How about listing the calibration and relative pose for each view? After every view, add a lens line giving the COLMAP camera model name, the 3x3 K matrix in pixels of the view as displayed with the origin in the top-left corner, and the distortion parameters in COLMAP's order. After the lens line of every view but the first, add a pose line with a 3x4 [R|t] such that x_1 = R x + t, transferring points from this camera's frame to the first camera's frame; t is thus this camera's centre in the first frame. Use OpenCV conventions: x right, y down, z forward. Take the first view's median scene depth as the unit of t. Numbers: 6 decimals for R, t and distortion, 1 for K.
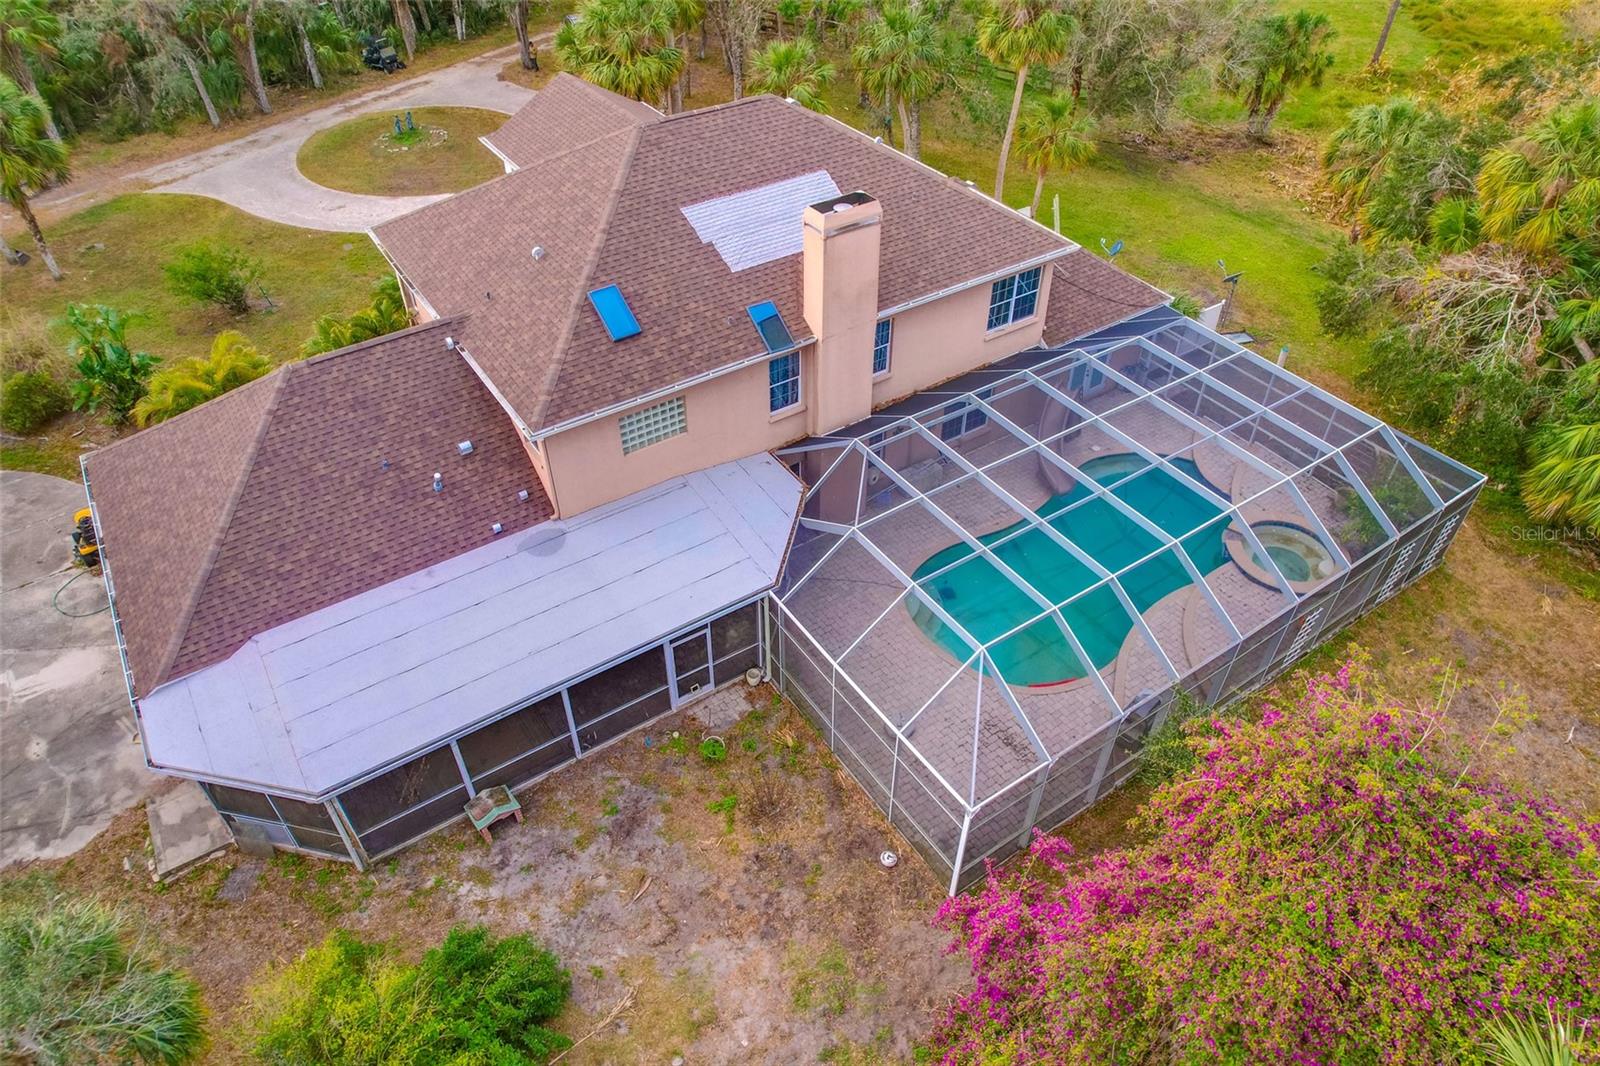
lens RADIAL K [[1011.4, 0, 799.8], [0, 1011.4, 523.3], [0, 0, 1]] dist [-0.036515, 0.018243]
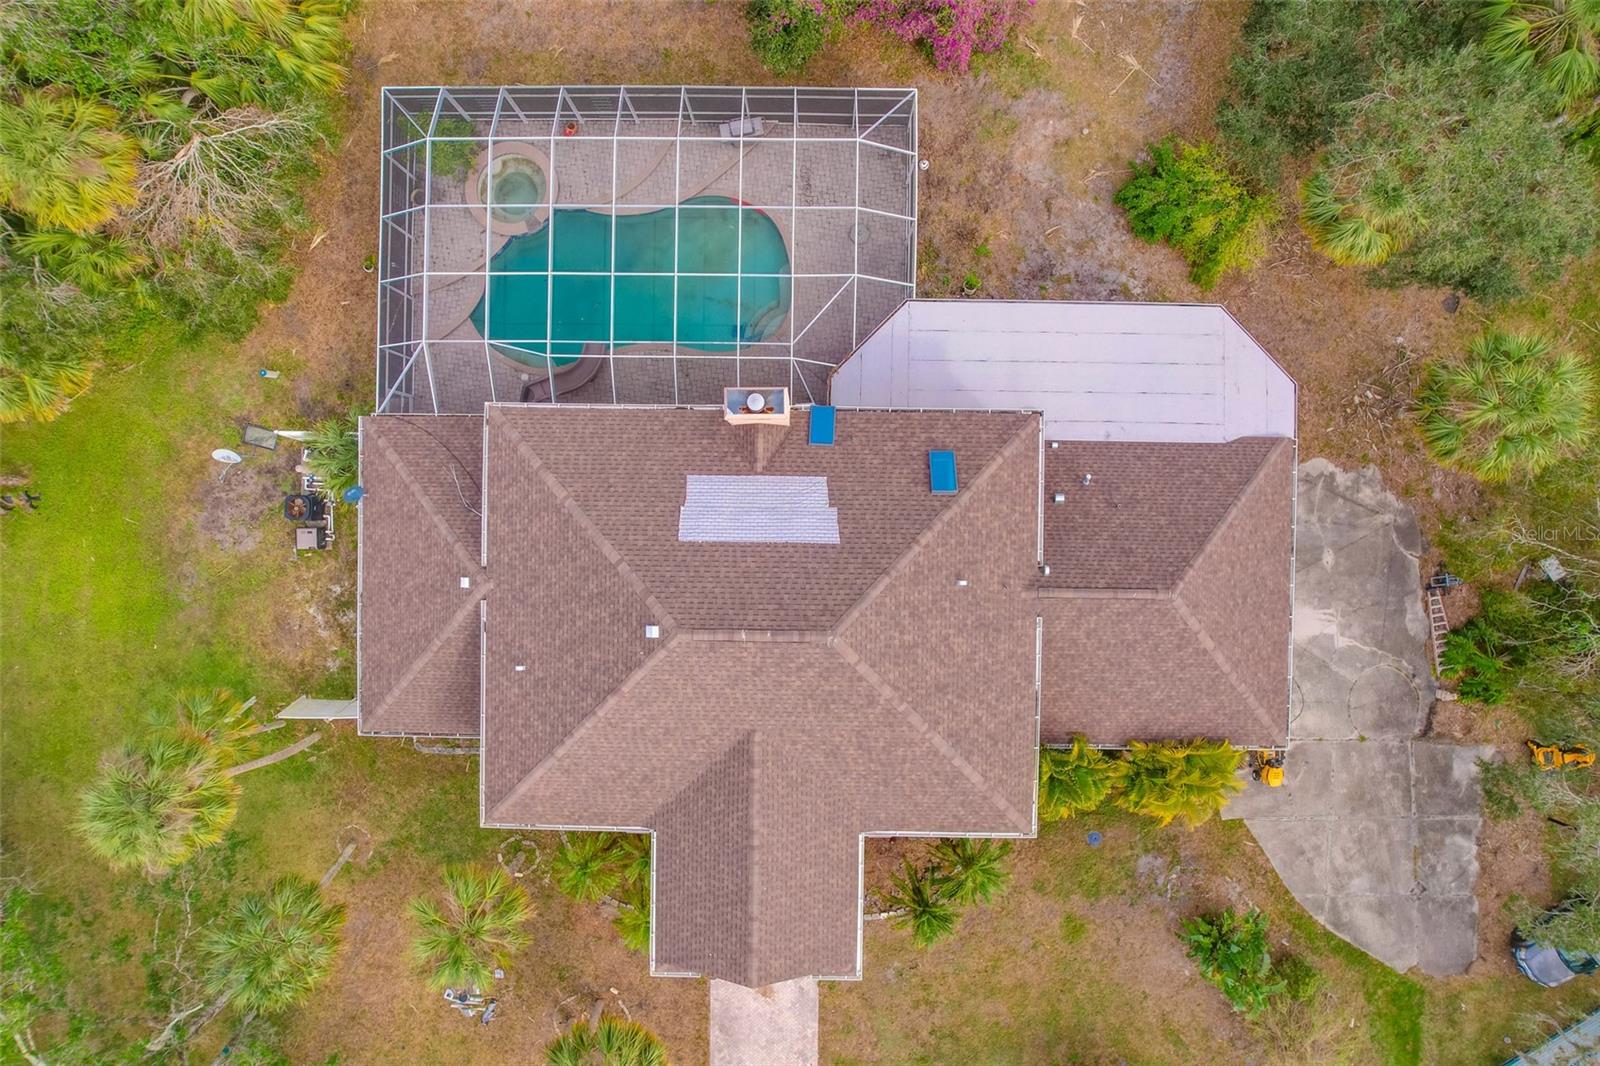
lens RADIAL K [[1011.4, 0, 804.8], [0, 1011.4, 535.3], [0, 0, 1]] dist [-0.036515, 0.018243]
pose [[-0.821523, -0.570100, -0.009262, -0.082857], [0.372416, -0.548816, 0.748403, -1.283246], [-0.431747, 0.611381, 0.663180, 0.332478]]
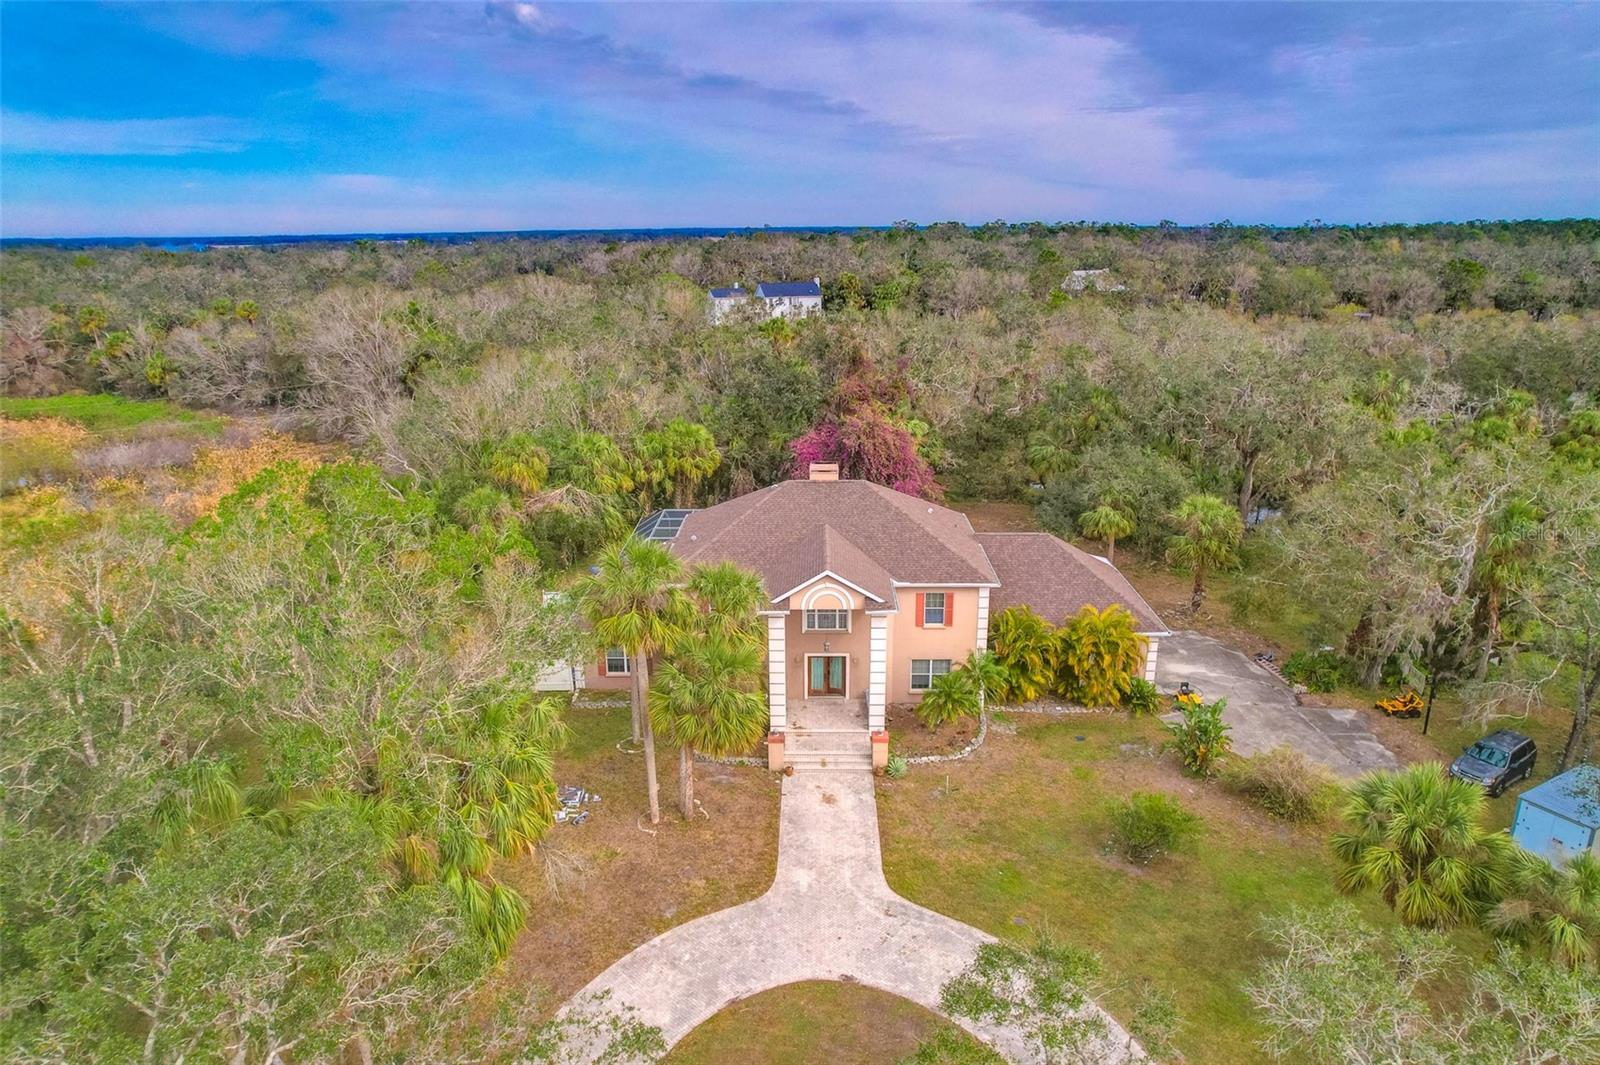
lens RADIAL K [[1011.4, 0, 798.1], [0, 1011.4, 532.3], [0, 0, 1]] dist [-0.036515, 0.018243]
pose [[-0.818146, -0.158724, 0.552670, -1.399511], [0.377761, 0.576263, 0.724719, -2.176878], [-0.433514, 0.801703, -0.411507, 2.323559]]
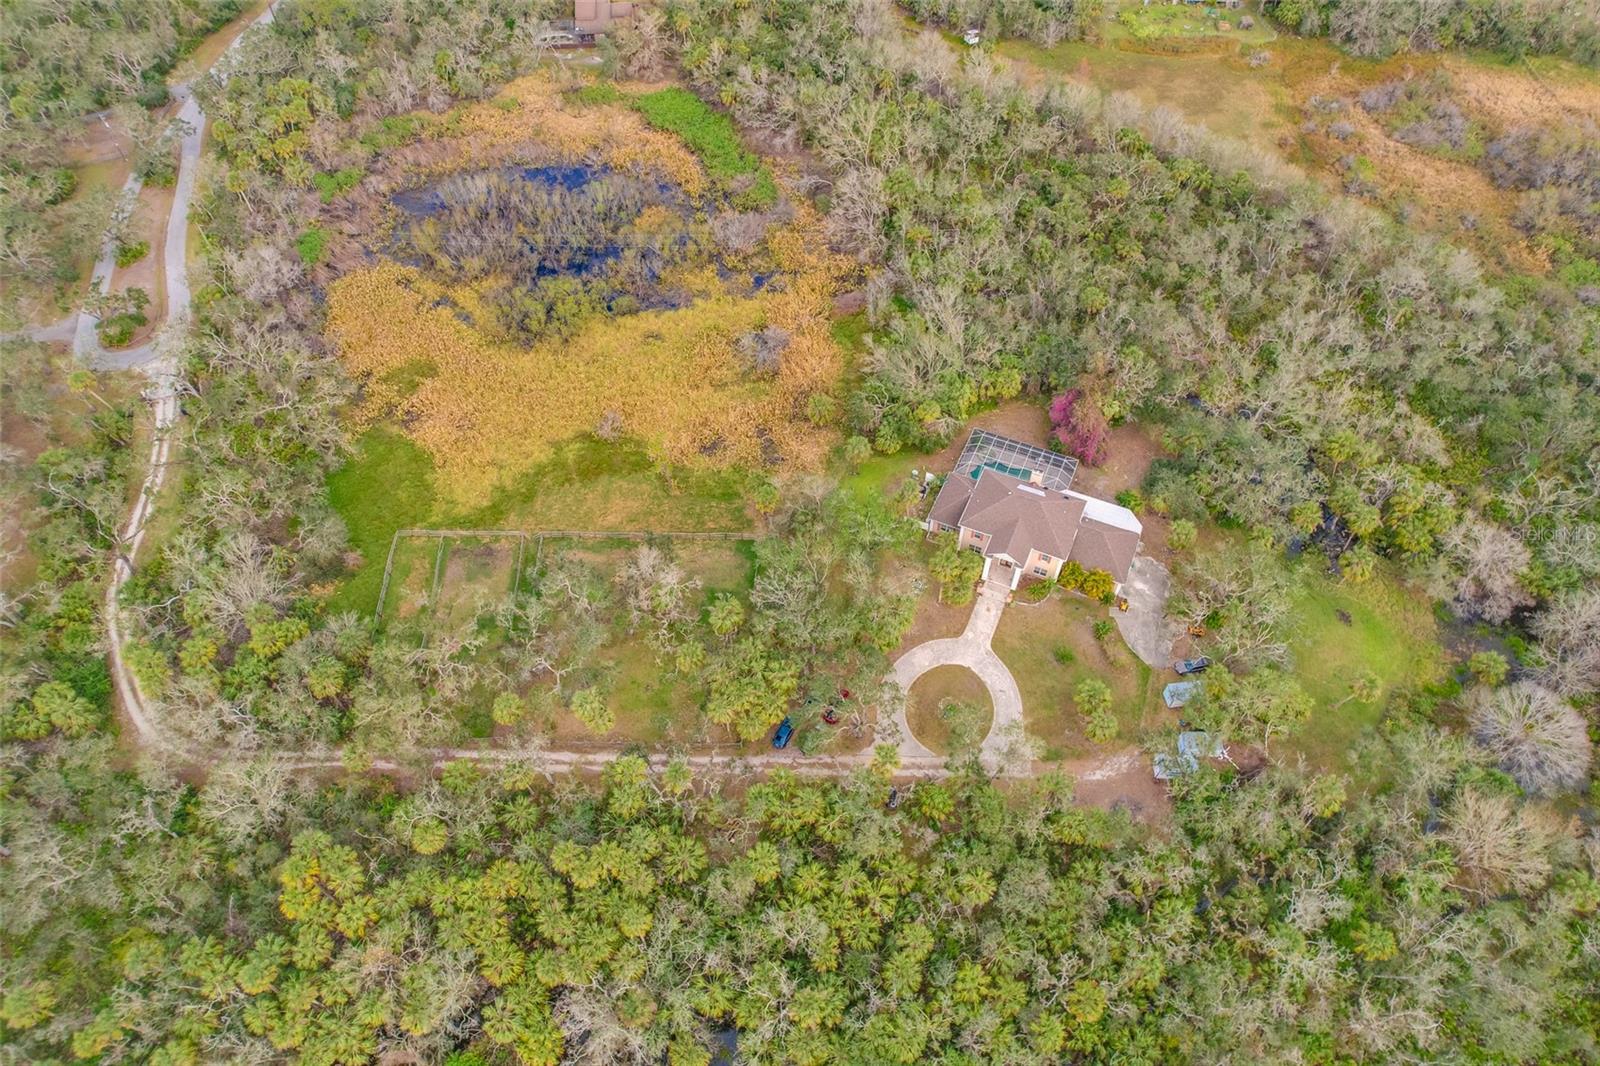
lens RADIAL K [[1011.4, 0, 798.9], [0, 1011.4, 530.9], [0, 0, 1]] dist [-0.036515, 0.018243]
pose [[-0.529069, -0.674291, 0.515186, -2.906396], [0.540300, 0.200472, 0.817243, -6.737572], [-0.654341, 0.710733, 0.258256, 0.638671]]
